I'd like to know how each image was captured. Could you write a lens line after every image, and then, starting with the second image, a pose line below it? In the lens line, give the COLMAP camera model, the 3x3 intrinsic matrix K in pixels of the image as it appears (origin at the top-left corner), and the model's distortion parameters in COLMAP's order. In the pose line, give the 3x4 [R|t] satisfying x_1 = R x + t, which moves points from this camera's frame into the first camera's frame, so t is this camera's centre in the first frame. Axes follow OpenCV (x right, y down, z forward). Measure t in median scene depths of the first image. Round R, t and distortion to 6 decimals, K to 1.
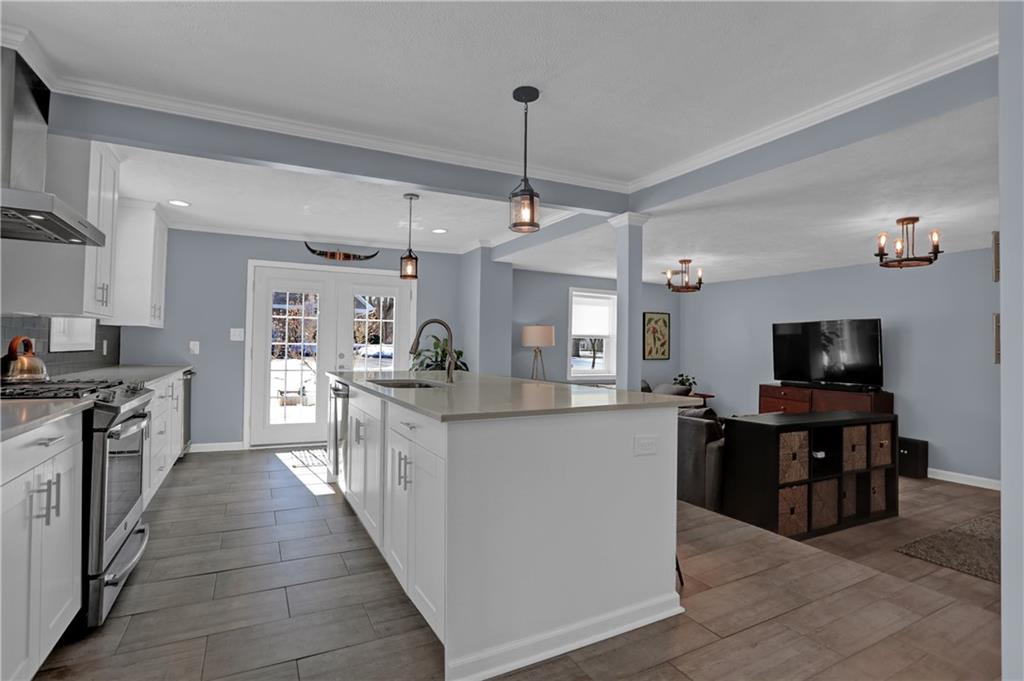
lens RADIAL K [[522.2, 0, 513.9], [0, 522.2, 337.2], [0, 0, 1]] dist [-0.014284, 0.009533]
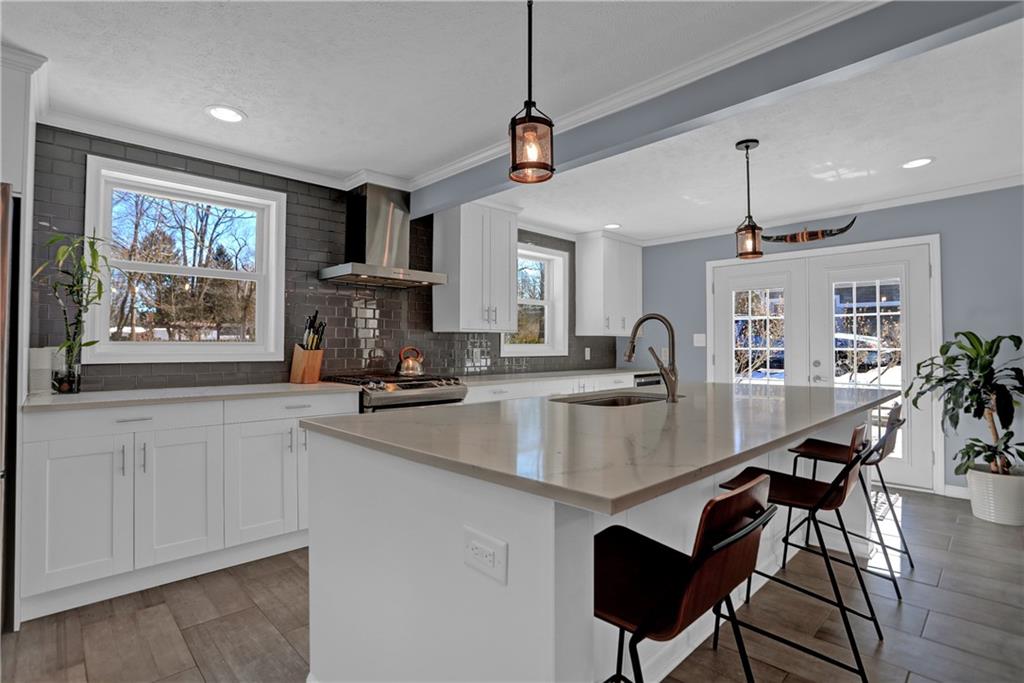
lens RADIAL K [[522.2, 0, 511.9], [0, 522.2, 337.3], [0, 0, 1]] dist [-0.014284, 0.009533]
pose [[0.294939, -0.031981, -0.954981, 0.304109], [0.022515, 0.999395, -0.026515, 0.008115], [0.955251, -0.013681, 0.295480, 0.367105]]
